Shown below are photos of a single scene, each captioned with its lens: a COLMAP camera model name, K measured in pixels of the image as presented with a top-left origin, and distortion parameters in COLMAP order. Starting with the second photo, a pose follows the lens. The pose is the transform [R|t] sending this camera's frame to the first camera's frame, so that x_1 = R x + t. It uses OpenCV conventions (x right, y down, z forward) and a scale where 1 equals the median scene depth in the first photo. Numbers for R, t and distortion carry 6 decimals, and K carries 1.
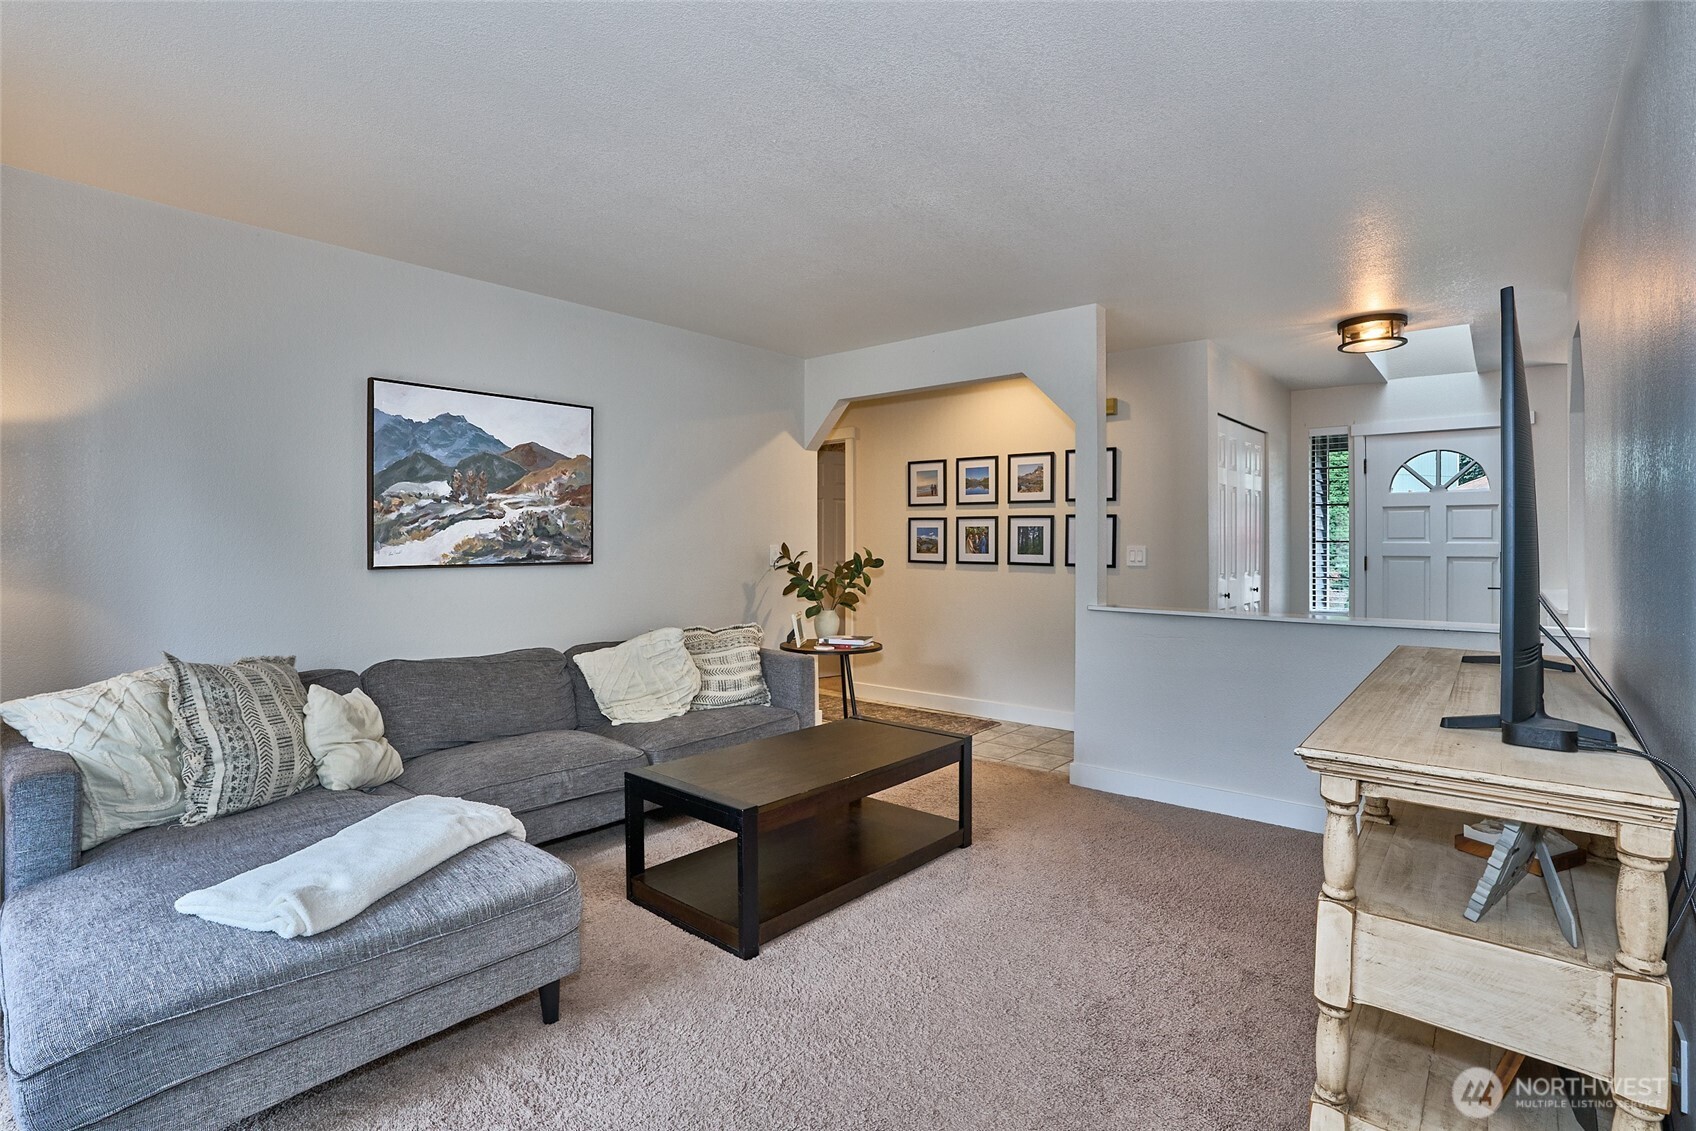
lens RADIAL K [[800.8, 0, 844.0], [0, 800.8, 550.5], [0, 0, 1]] dist [-0.026653, 0.000299]
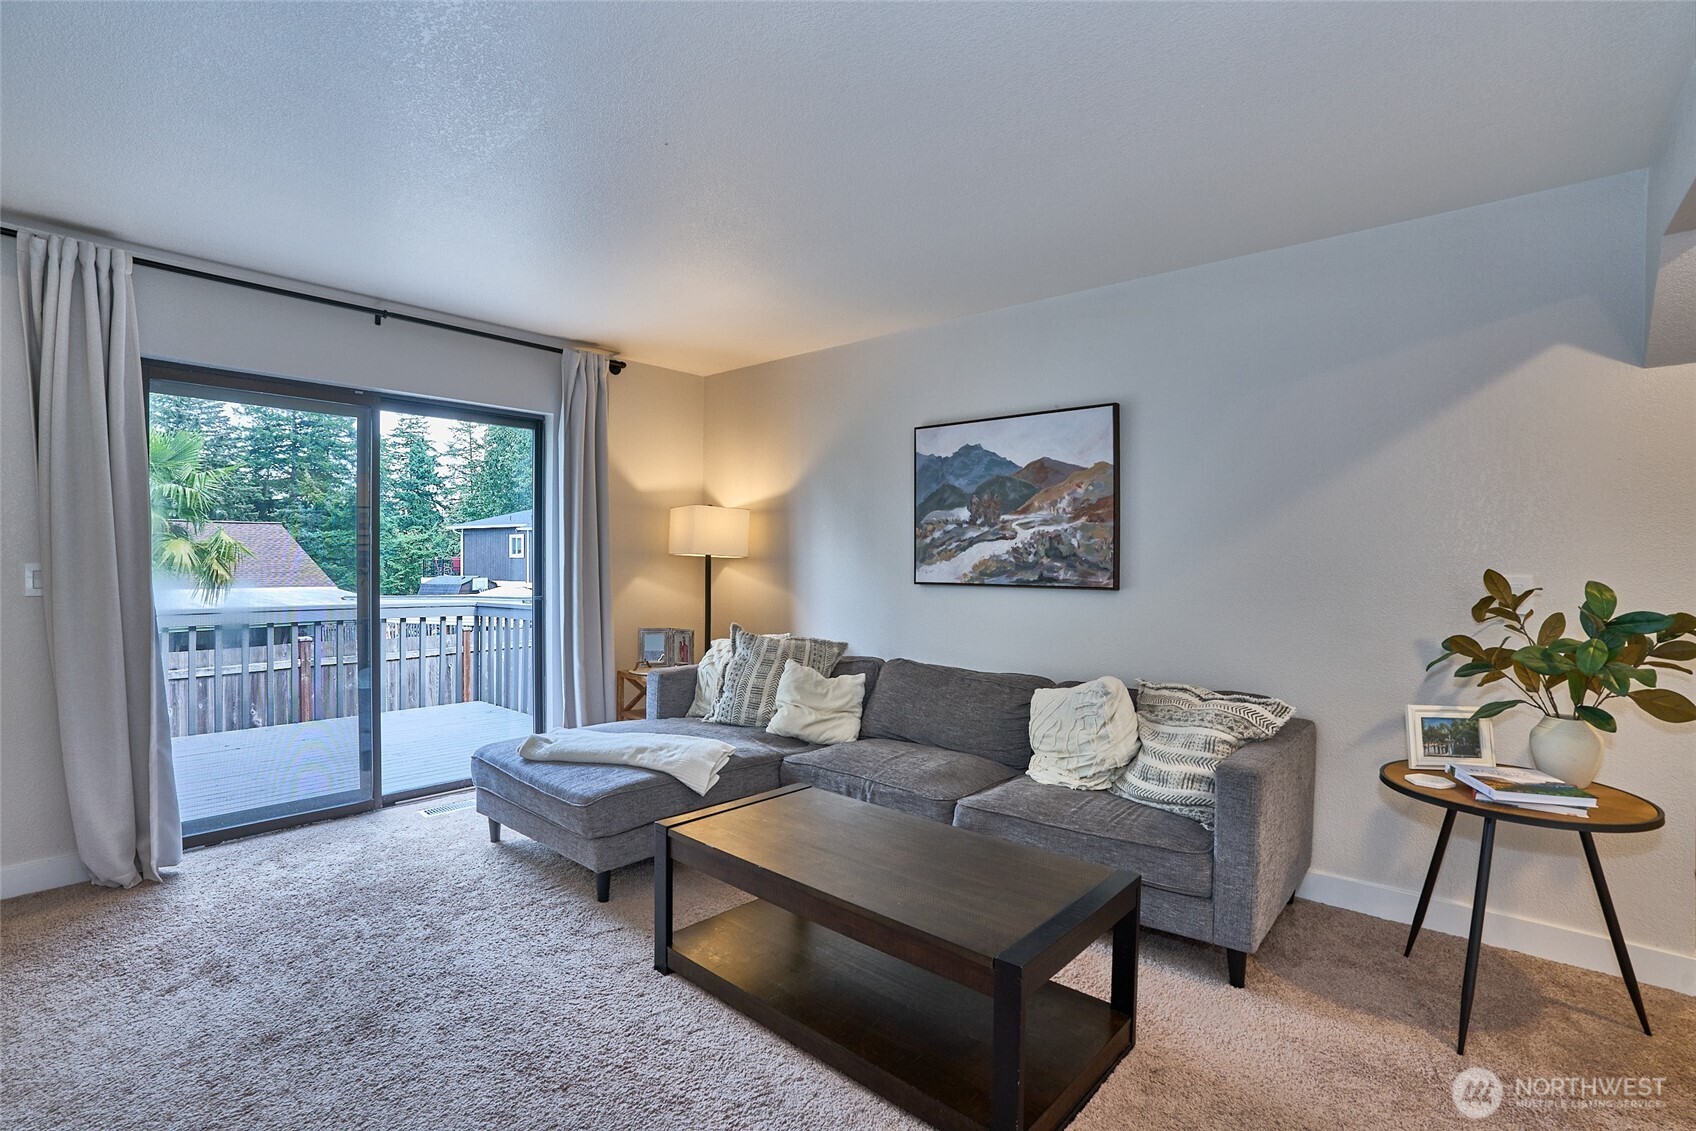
lens RADIAL K [[800.8, 0, 846.1], [0, 800.8, 570.6], [0, 0, 1]] dist [-0.026653, 0.000299]
pose [[0.004861, 0.009487, -0.999943, 0.572550], [-0.024258, 0.999662, 0.009366, -0.005500], [0.999694, 0.024211, 0.005090, 0.791008]]
